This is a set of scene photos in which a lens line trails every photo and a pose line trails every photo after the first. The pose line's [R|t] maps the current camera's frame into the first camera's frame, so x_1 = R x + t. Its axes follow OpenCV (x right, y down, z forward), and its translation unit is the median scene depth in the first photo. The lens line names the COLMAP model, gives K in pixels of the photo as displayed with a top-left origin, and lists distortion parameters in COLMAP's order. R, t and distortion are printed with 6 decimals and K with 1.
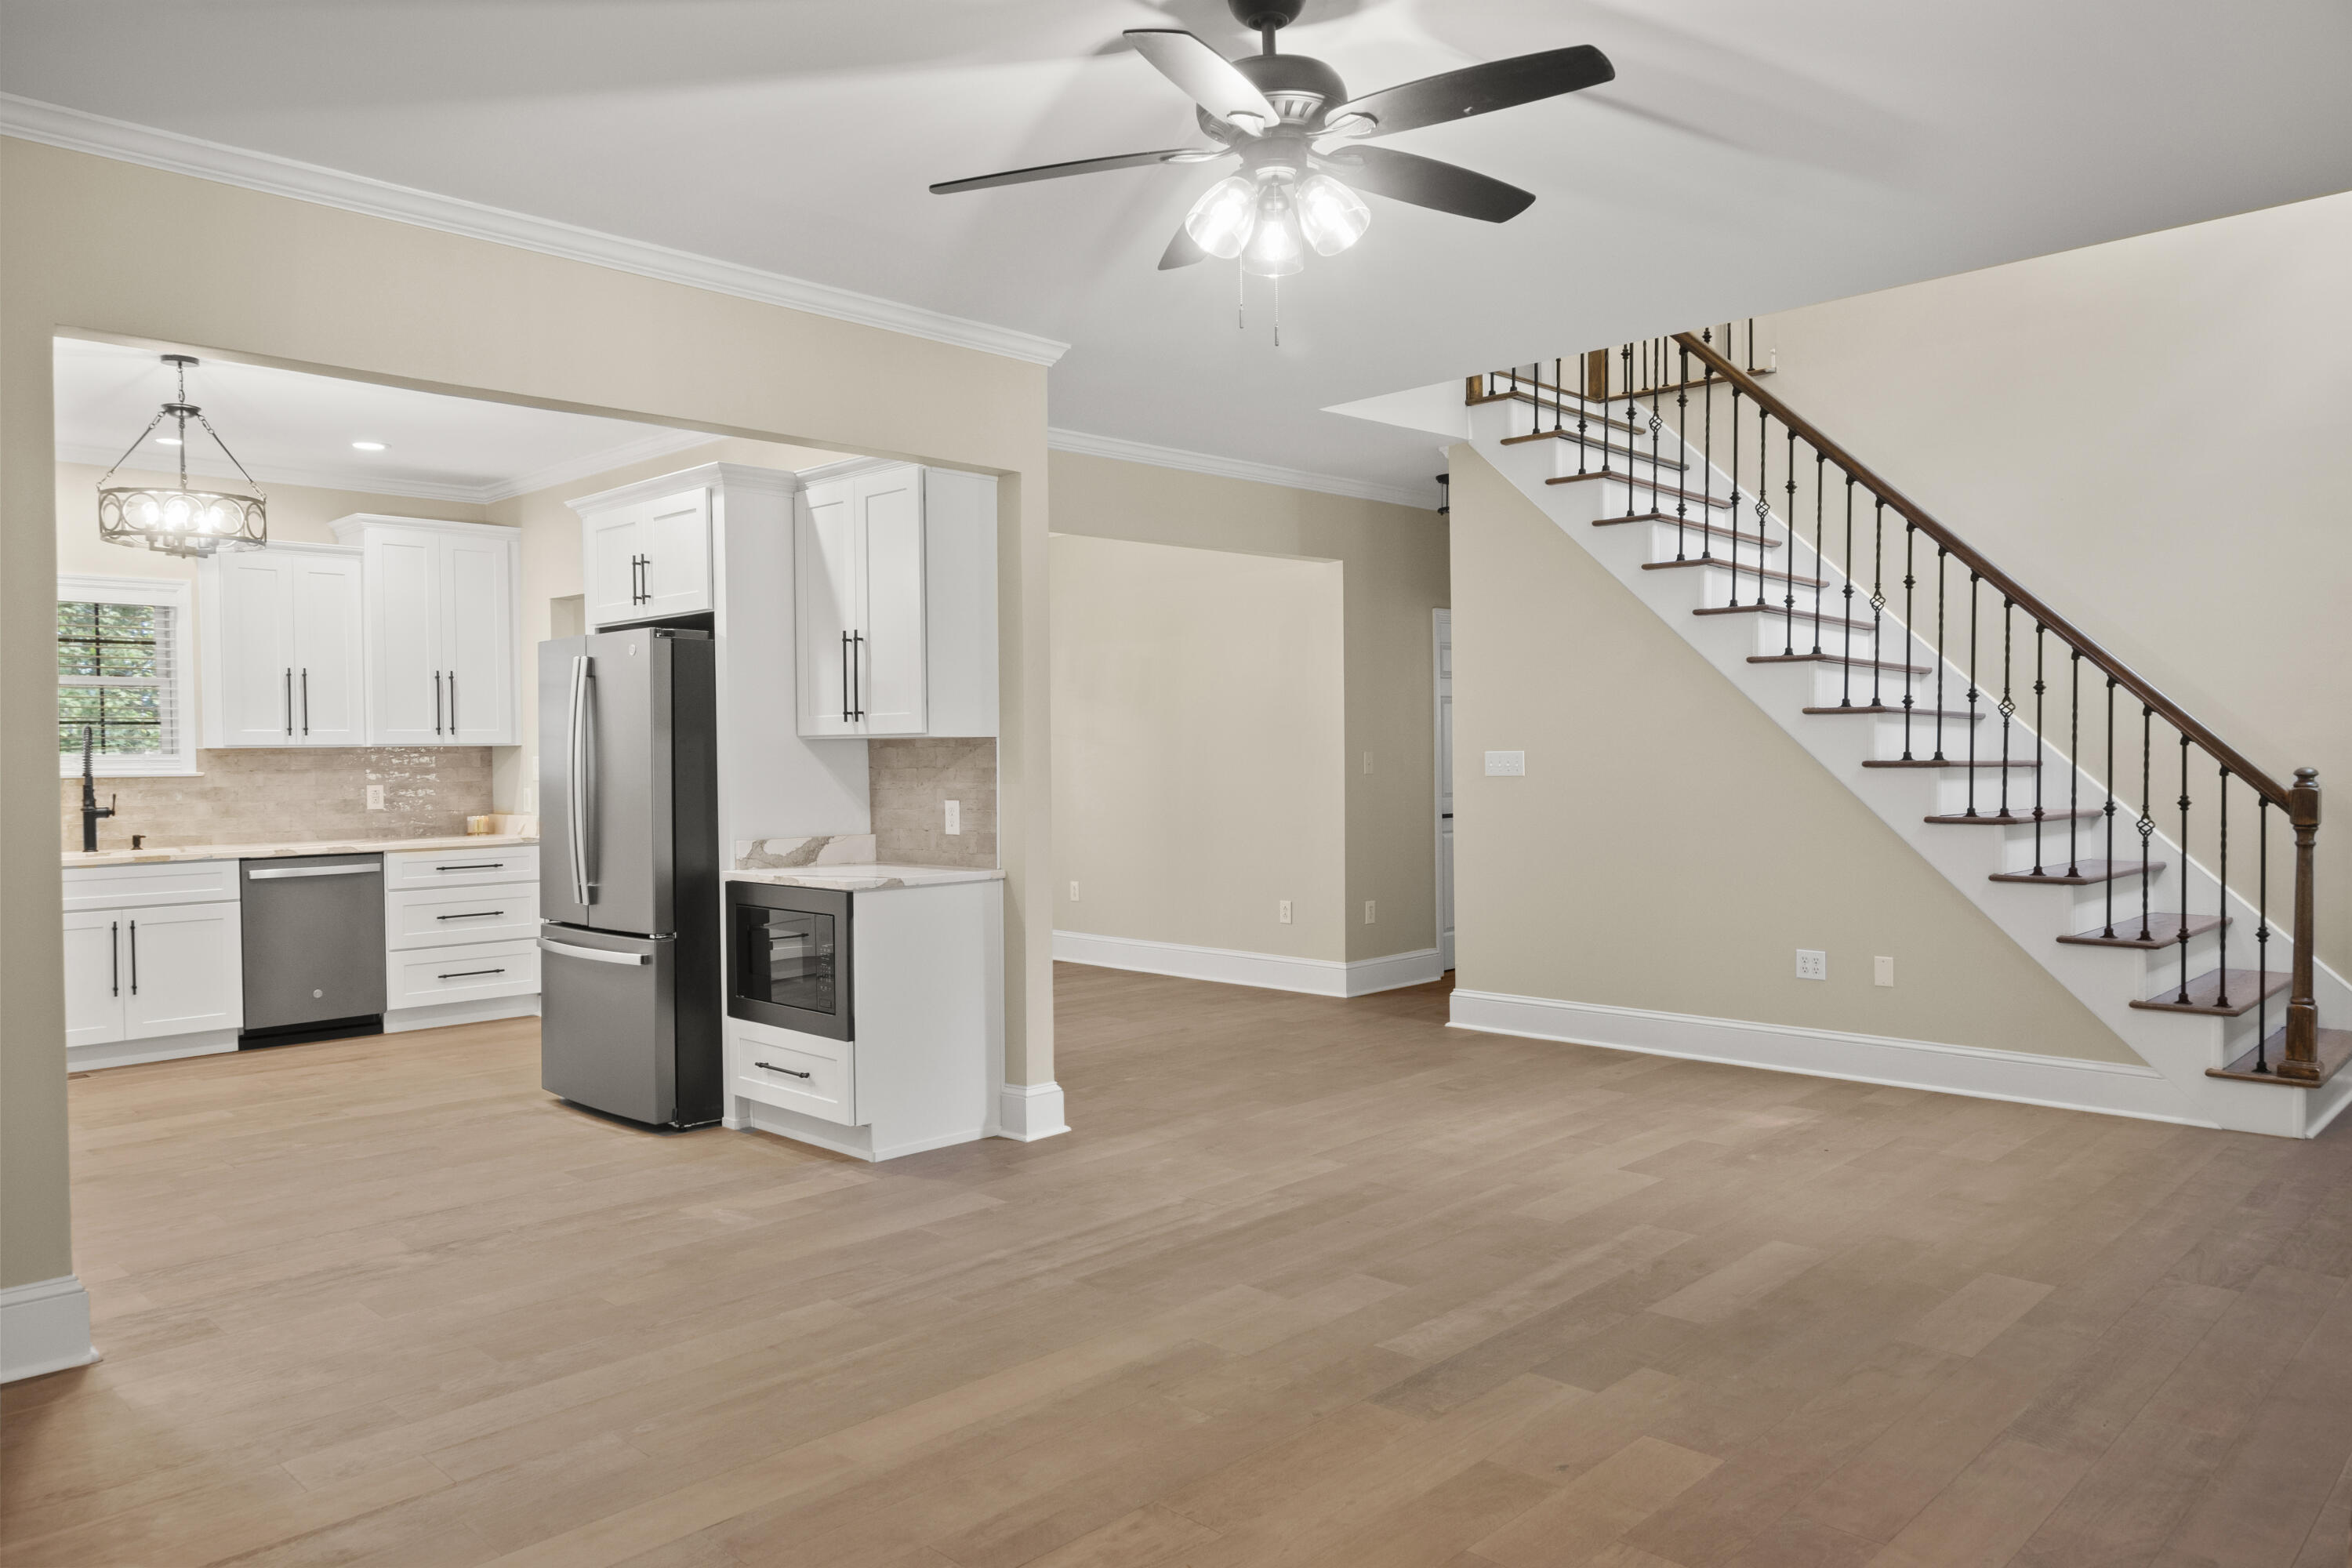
lens RADIAL K [[1611.3, 0, 1177.5], [0, 1611.3, 770.6], [0, 0, 1]] dist [-0.003805, -0.005939]
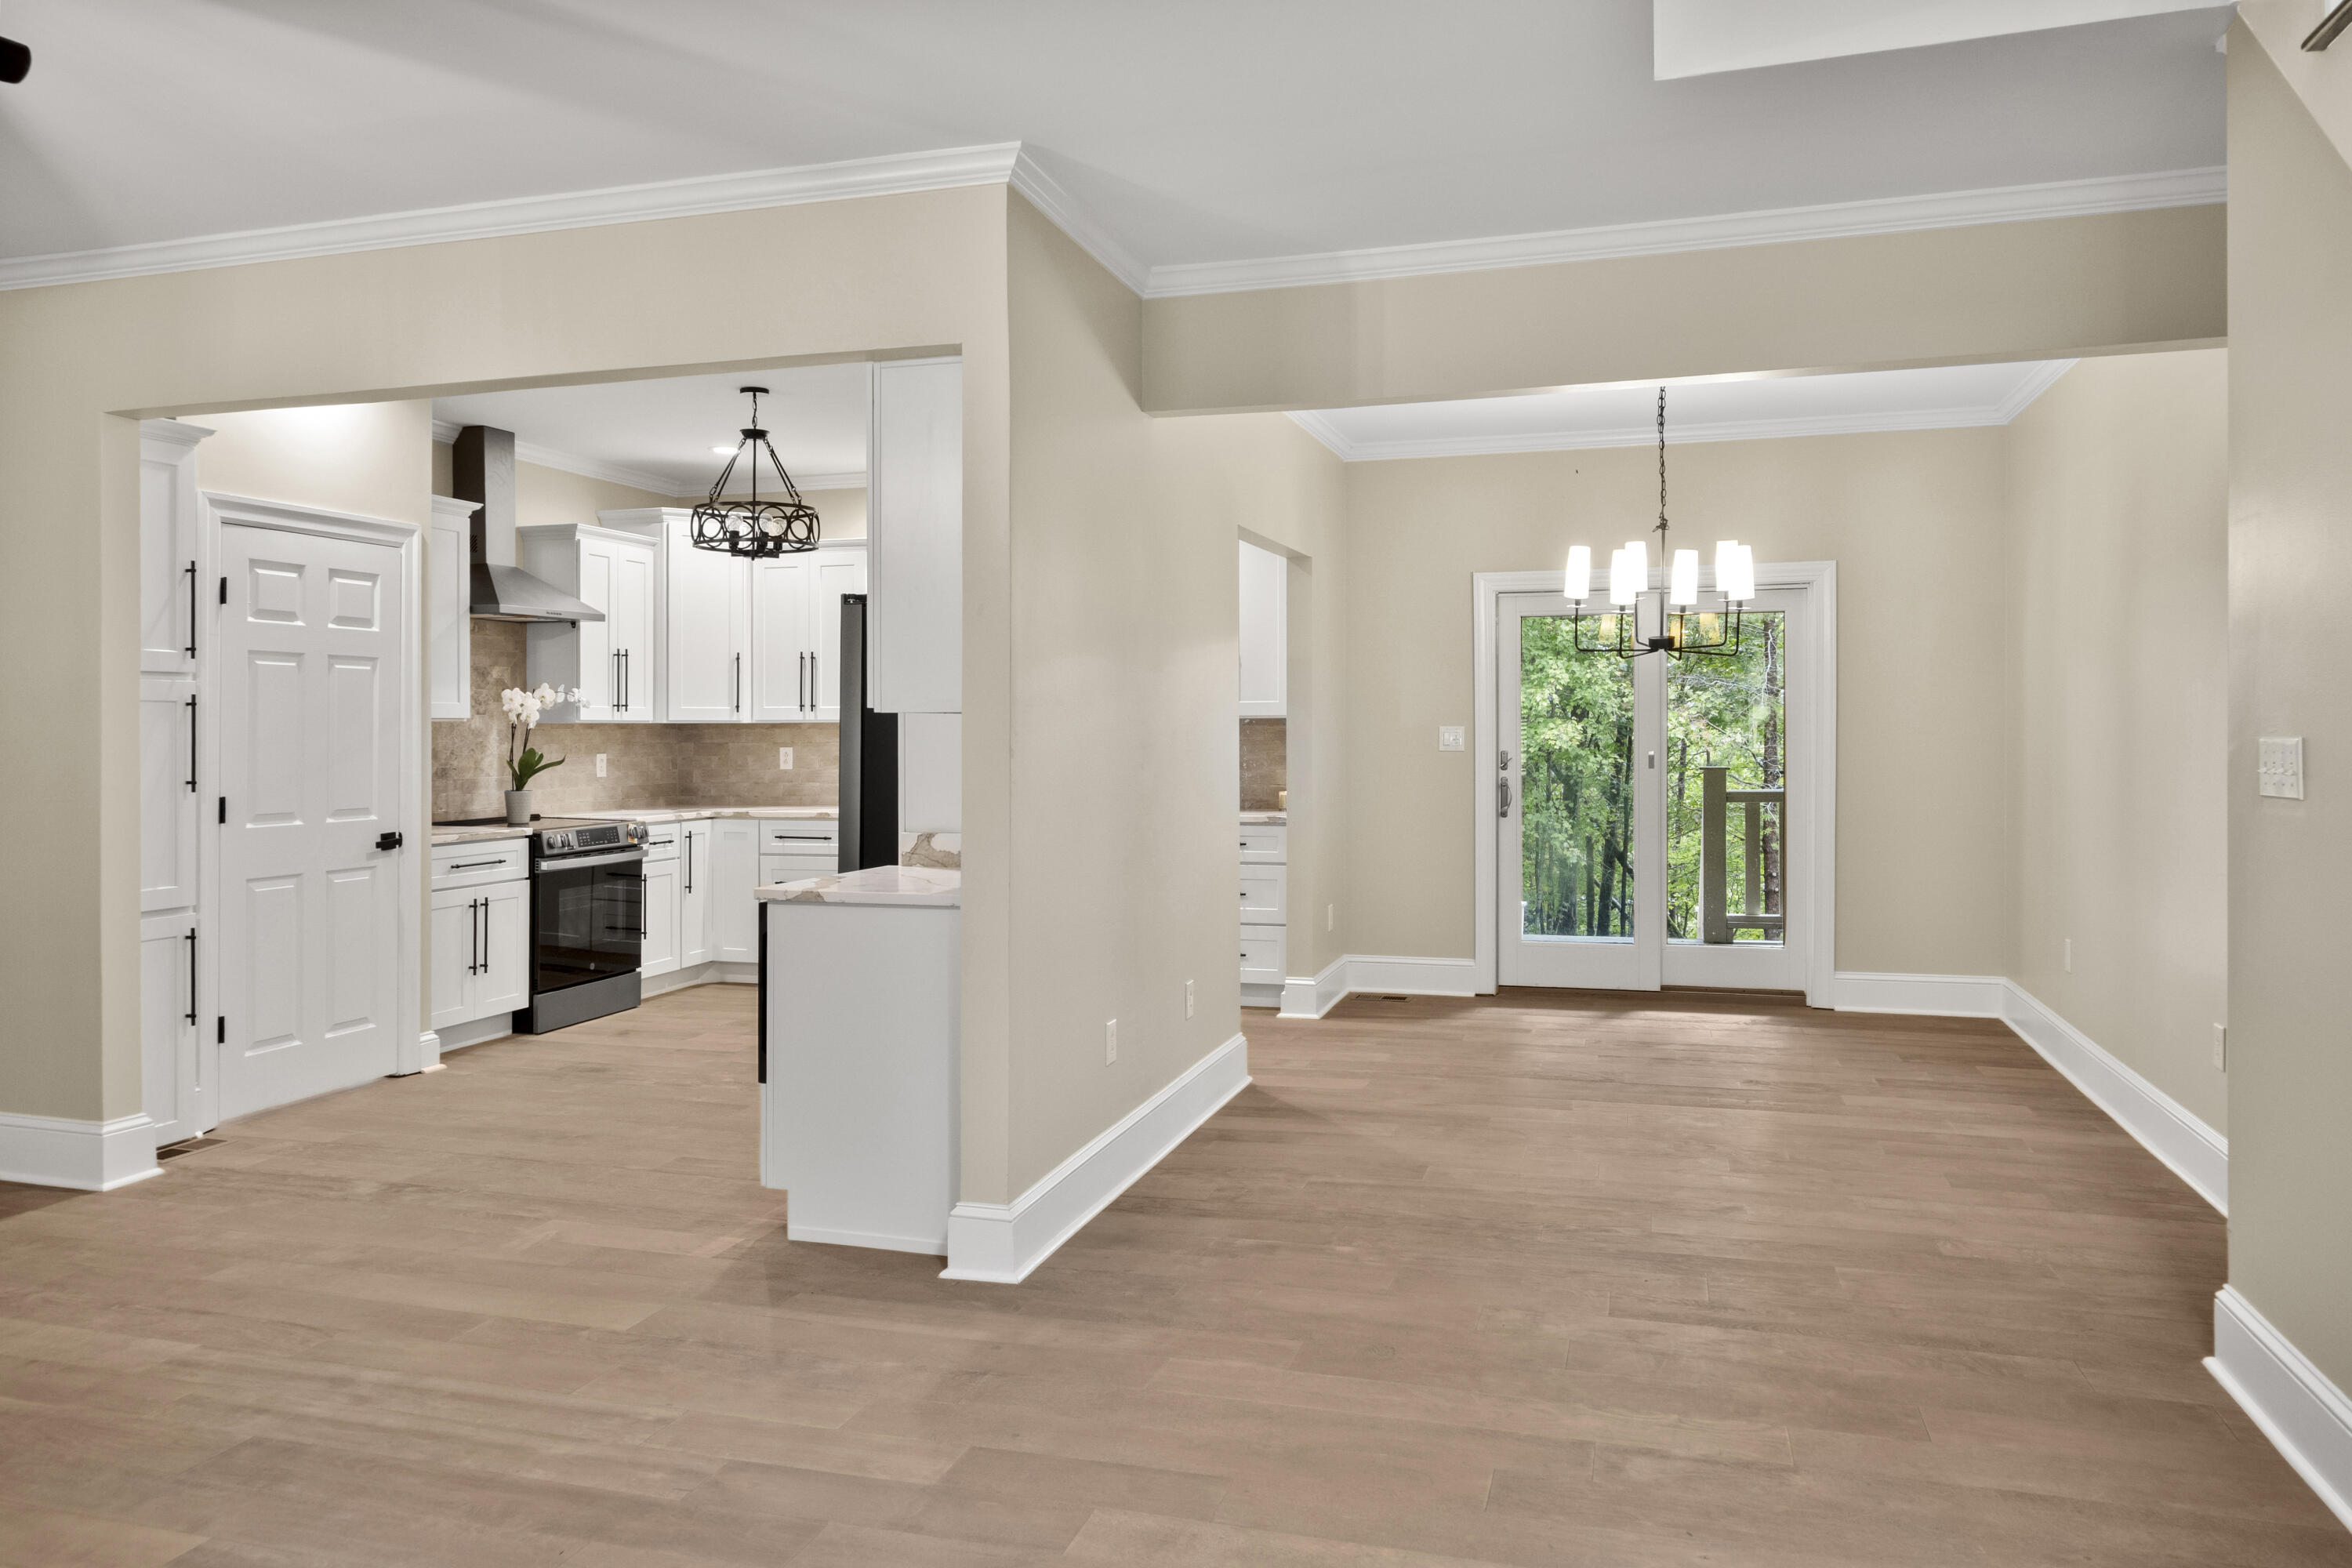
lens RADIAL K [[1611.3, 0, 1186.9], [0, 1611.3, 732.7], [0, 0, 1]] dist [-0.003805, -0.005939]
pose [[0.467652, 0.010068, -0.883855, 0.577187], [-0.012398, 0.999911, 0.004831, -0.016344], [0.883826, 0.008699, 0.467736, 0.743005]]
